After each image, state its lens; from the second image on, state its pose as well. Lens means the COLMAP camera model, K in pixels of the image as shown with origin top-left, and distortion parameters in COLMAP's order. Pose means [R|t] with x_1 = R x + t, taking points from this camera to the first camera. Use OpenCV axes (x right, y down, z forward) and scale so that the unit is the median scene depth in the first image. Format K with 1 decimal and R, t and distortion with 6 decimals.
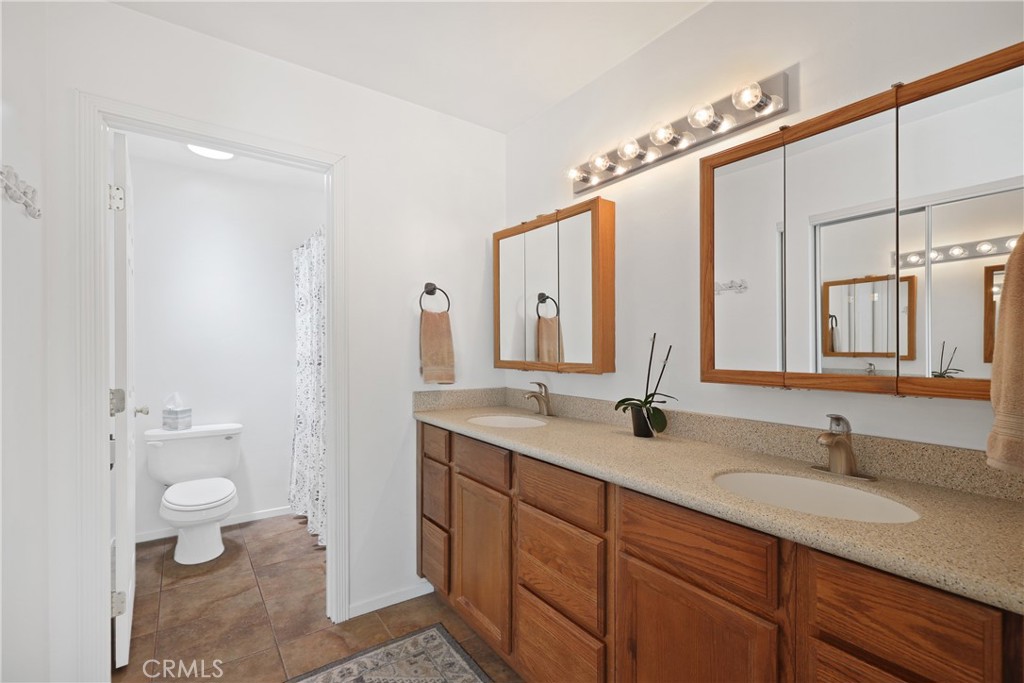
lens RADIAL K [[464.7, 0, 519.4], [0, 464.7, 346.2], [0, 0, 1]] dist [0.001340, -0.000526]
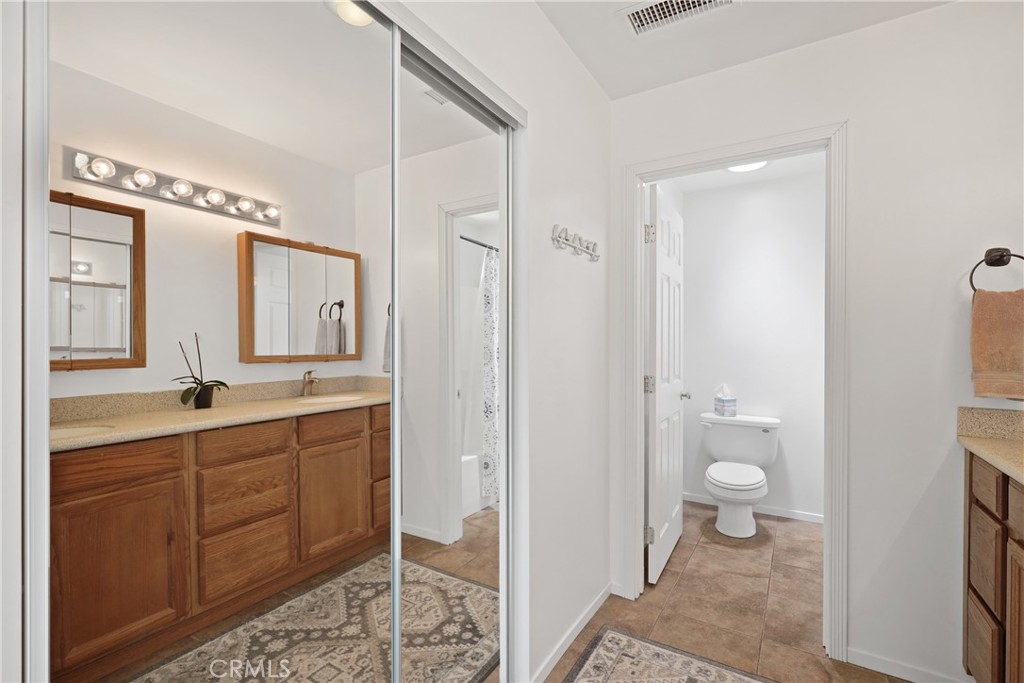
lens RADIAL K [[464.7, 0, 515.9], [0, 464.7, 345.4], [0, 0, 1]] dist [0.001340, -0.000526]
pose [[0.370754, -0.000401, -0.928731, 0.181545], [0.002622, 0.999996, 0.000615, 0.001733], [0.928728, -0.002663, 0.370753, 0.106978]]
